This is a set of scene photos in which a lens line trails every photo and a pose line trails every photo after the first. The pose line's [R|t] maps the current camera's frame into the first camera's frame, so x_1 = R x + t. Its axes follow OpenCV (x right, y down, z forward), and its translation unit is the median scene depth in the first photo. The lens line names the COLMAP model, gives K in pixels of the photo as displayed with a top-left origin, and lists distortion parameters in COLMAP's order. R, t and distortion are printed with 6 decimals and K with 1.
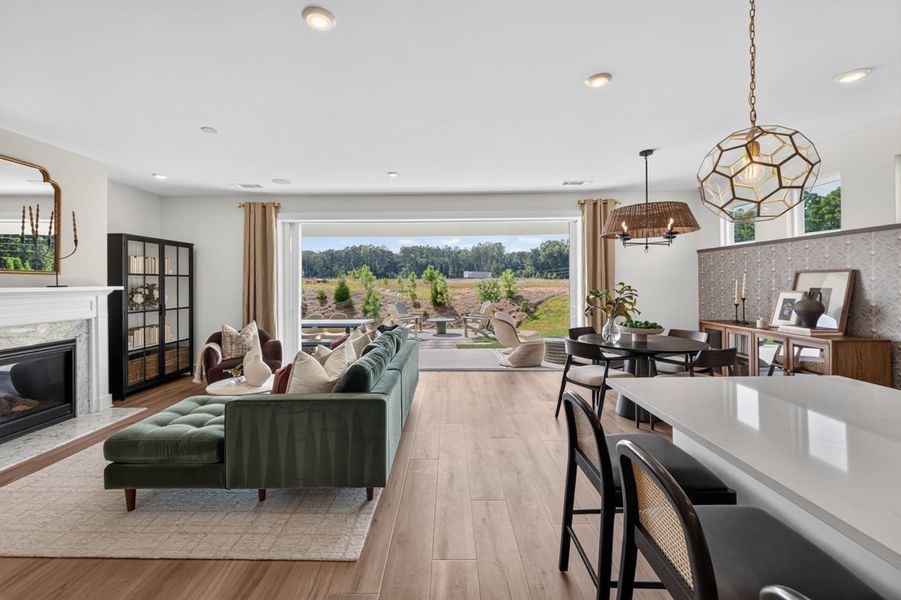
lens RADIAL K [[381.3, 0, 443.6], [0, 381.3, 282.3], [0, 0, 1]] dist [0.001854, -0.000072]
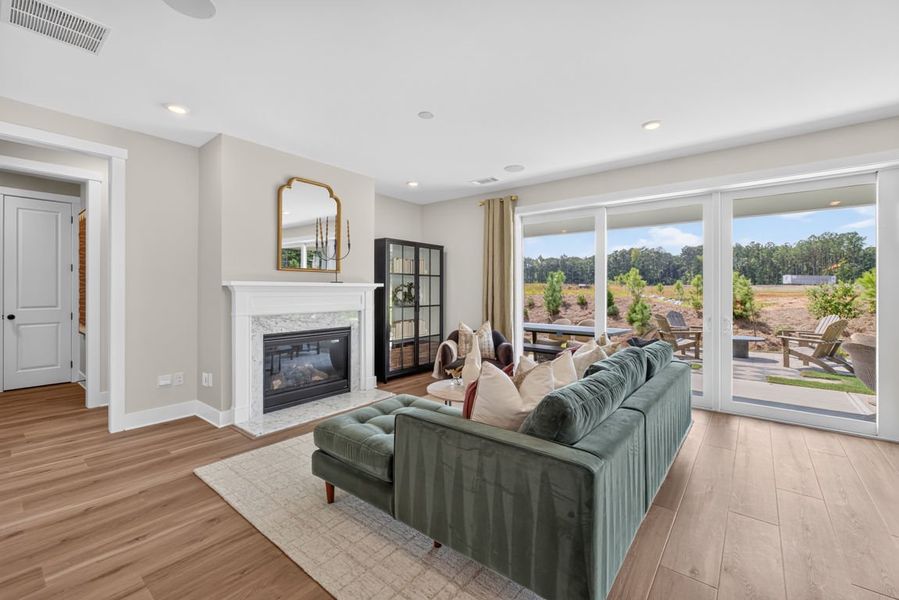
lens RADIAL K [[382.2, 0, 443.0], [0, 382.2, 289.5], [0, 0, 1]] dist [0.003346, 0.000106]
pose [[0.782512, 0.008435, -0.622578, 0.010261], [-0.007484, 0.999963, 0.004142, 0.021330], [0.622590, 0.001418, 0.782547, 0.211878]]
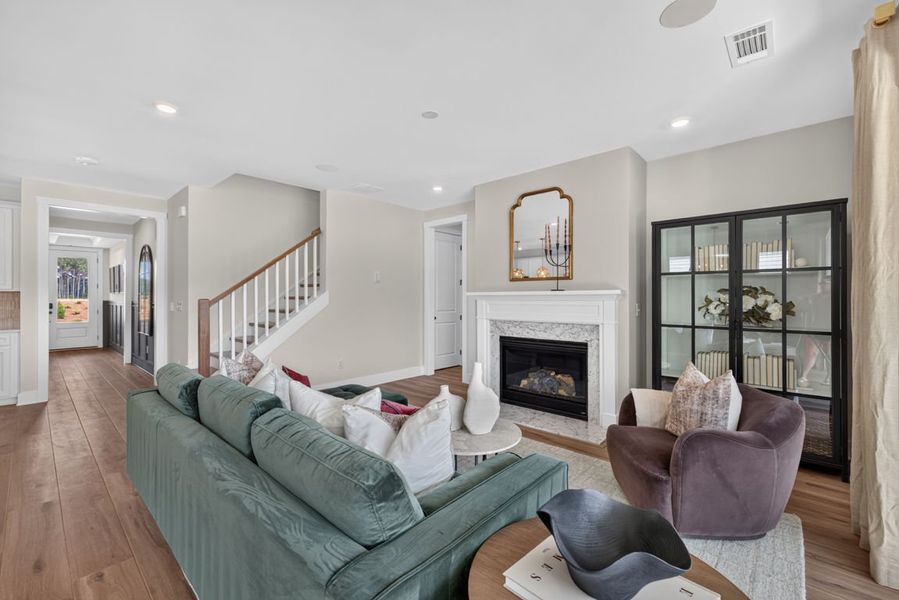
lens RADIAL K [[377.0, 0, 441.0], [0, 377.0, 297.4], [0, 0, 1]] dist [0.002475, -0.000041]
pose [[-0.667508, 0.004467, -0.744589, 0.024591], [0.002909, 0.999990, 0.003392, 0.021391], [0.744597, 0.000098, -0.667514, 1.209300]]
